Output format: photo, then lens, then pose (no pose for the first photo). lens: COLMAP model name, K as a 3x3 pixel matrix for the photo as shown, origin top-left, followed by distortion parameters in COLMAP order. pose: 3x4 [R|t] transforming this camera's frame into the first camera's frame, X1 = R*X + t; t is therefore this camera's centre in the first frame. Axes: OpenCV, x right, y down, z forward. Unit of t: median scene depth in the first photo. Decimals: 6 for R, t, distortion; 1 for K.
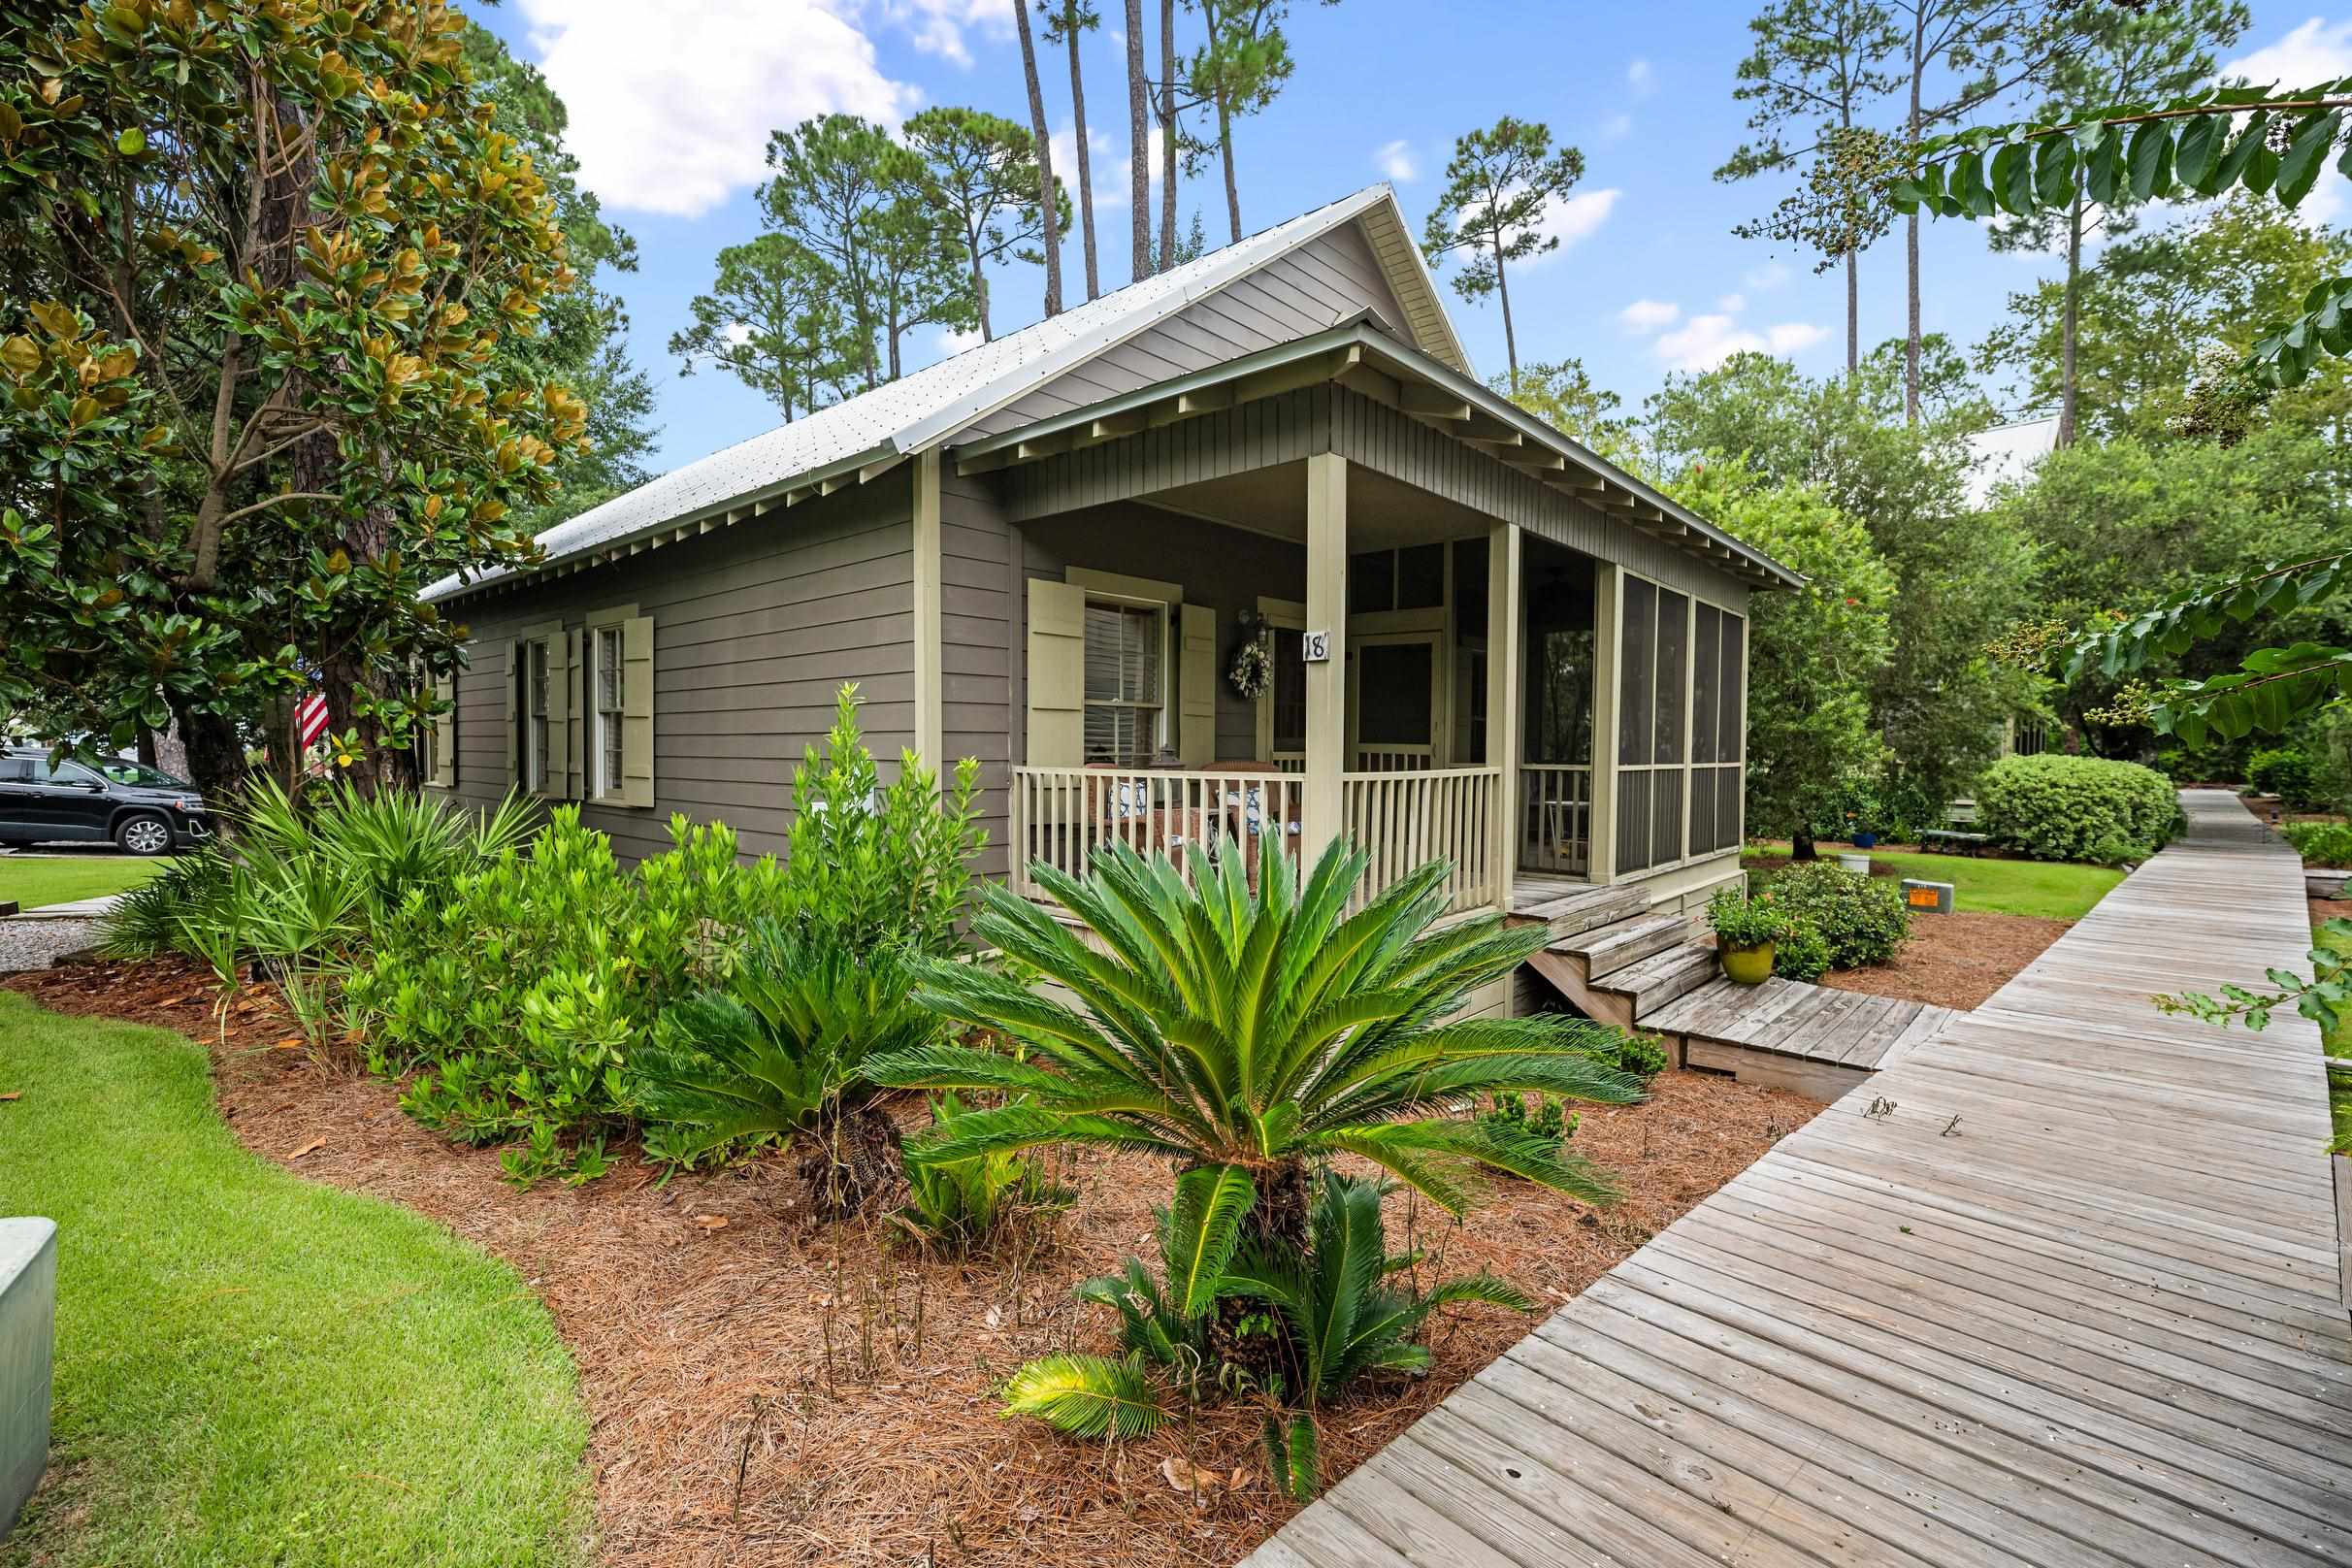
lens RADIAL K [[972.5, 0, 1162.1], [0, 972.5, 768.0], [0, 0, 1]] dist [-0.013384, 0.000462]
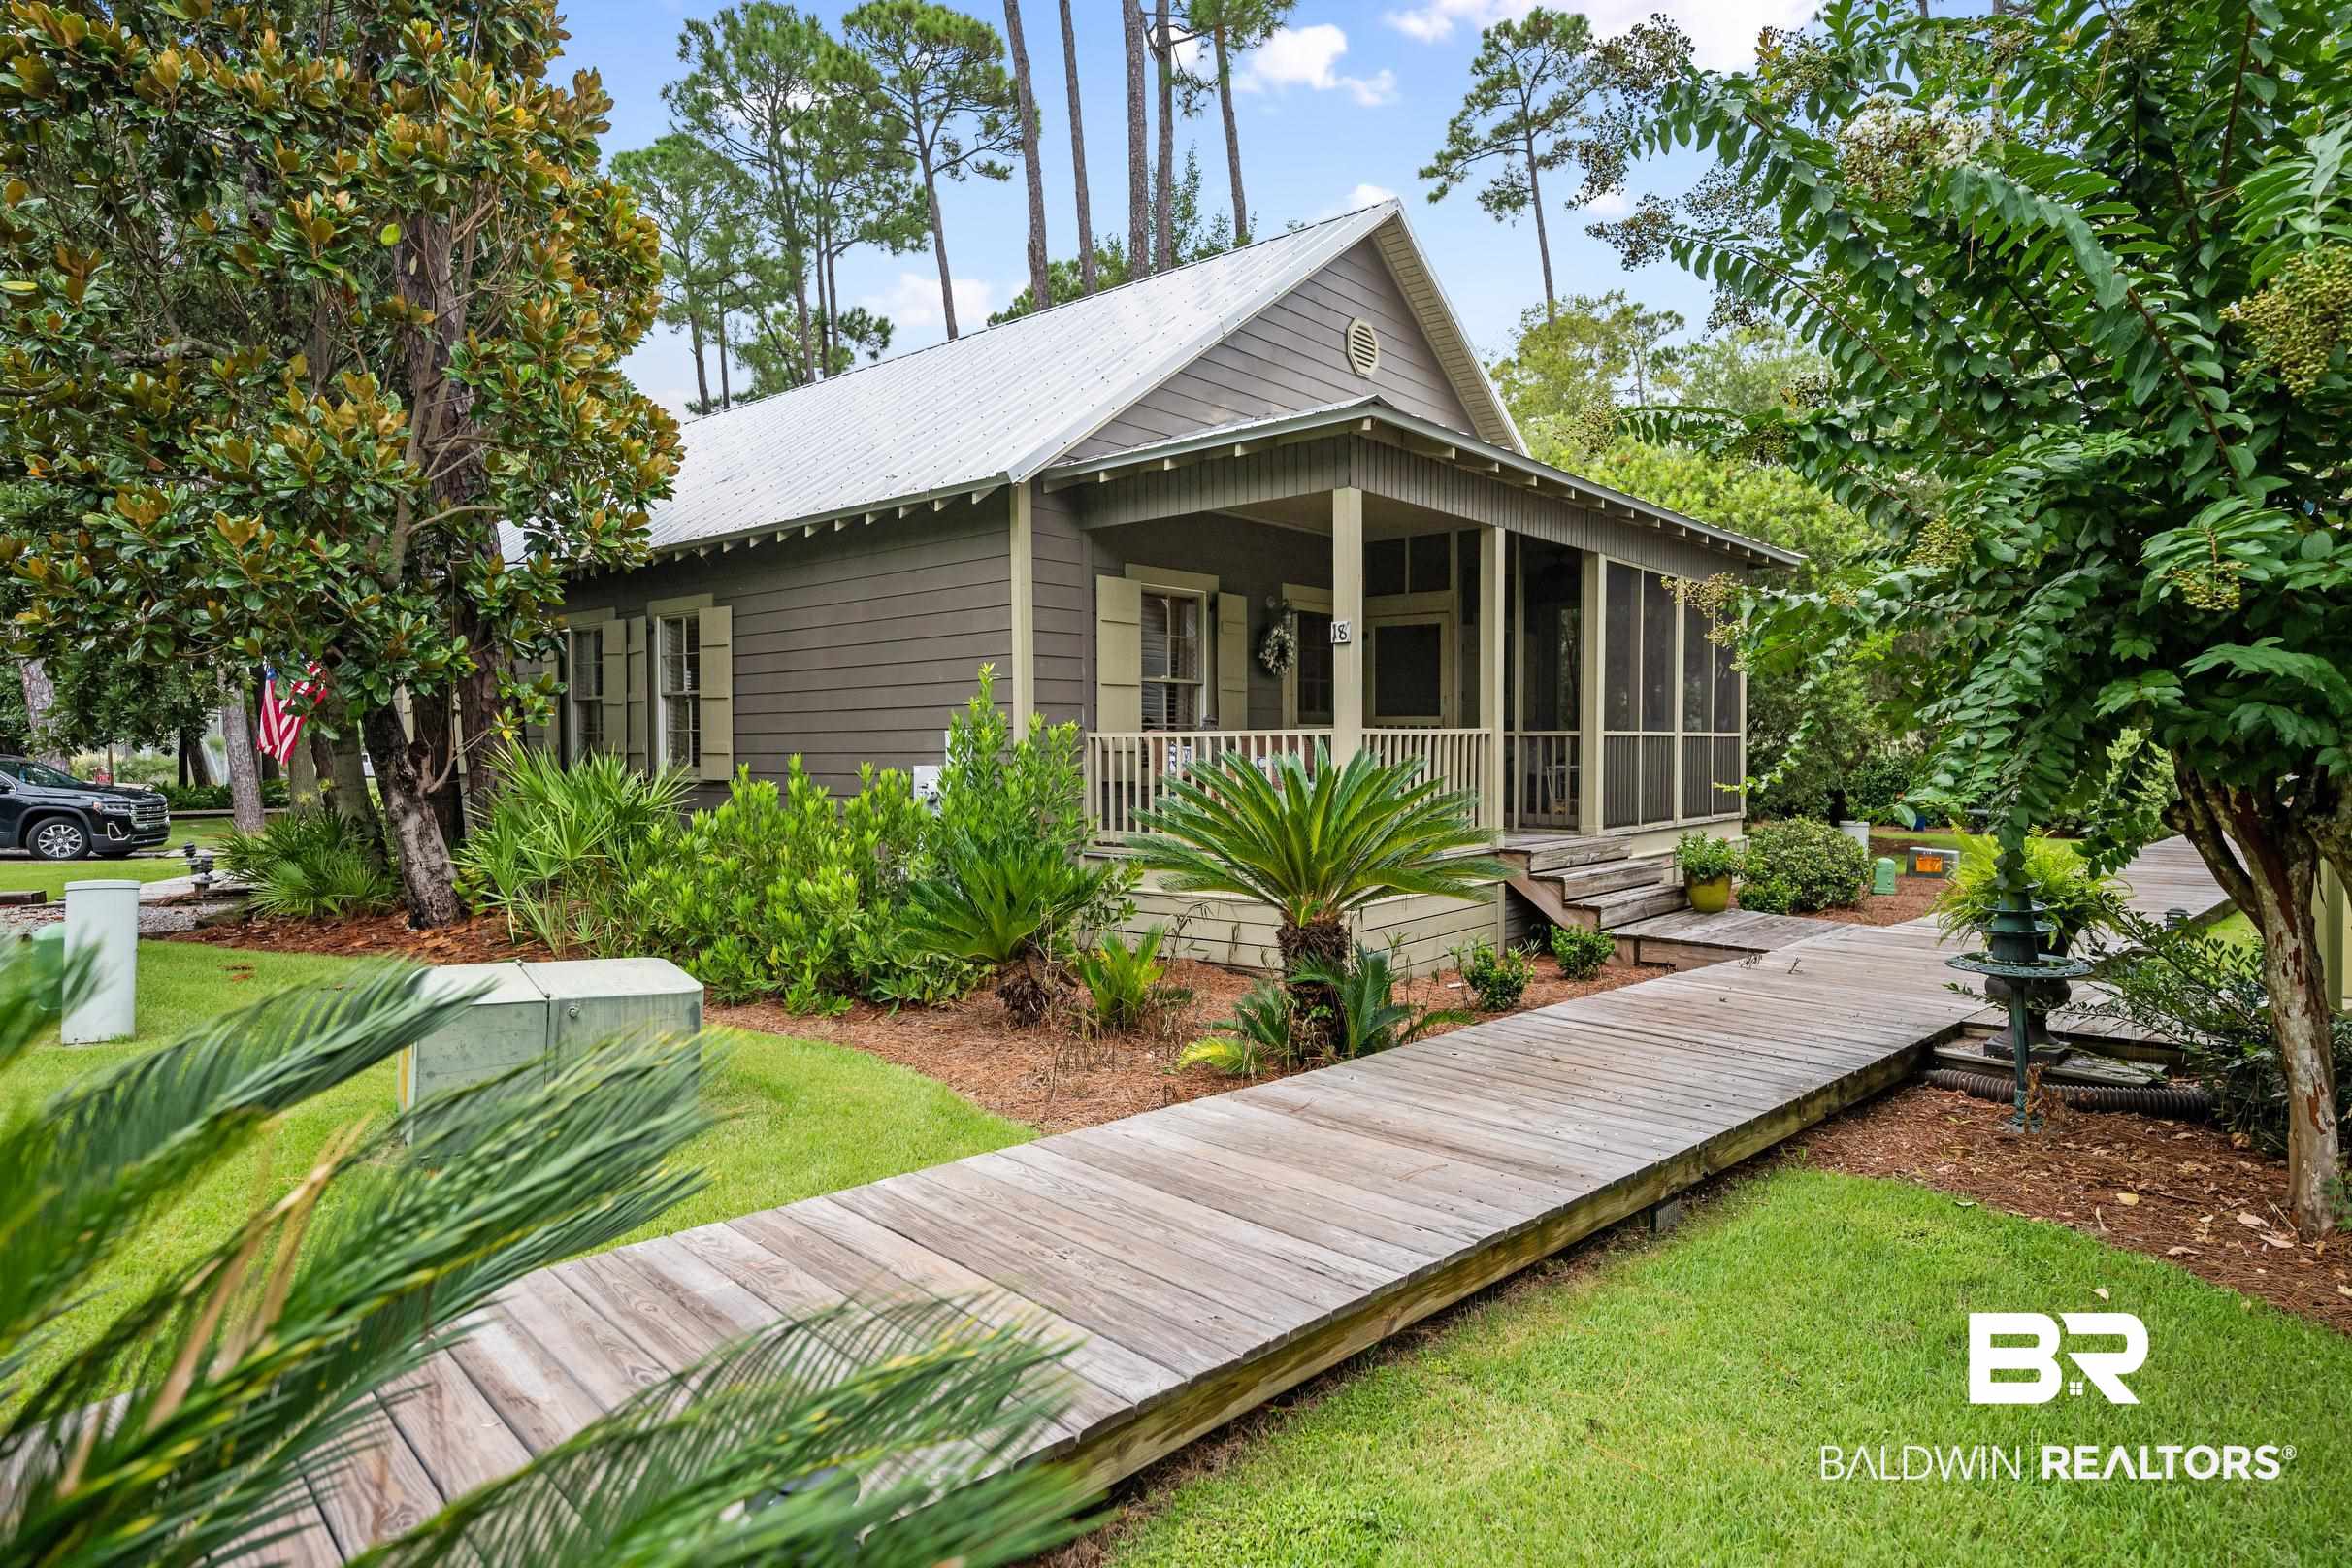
lens RADIAL K [[1204.2, 0, 1168.9], [0, 1204.2, 765.6], [0, 0, 1]] dist [0.012313, 0.001311]
pose [[0.999532, -0.012422, 0.027970, -0.064075], [0.012559, 0.999910, -0.004724, 0.032055], [-0.027909, 0.005073, 0.999598, -0.328811]]
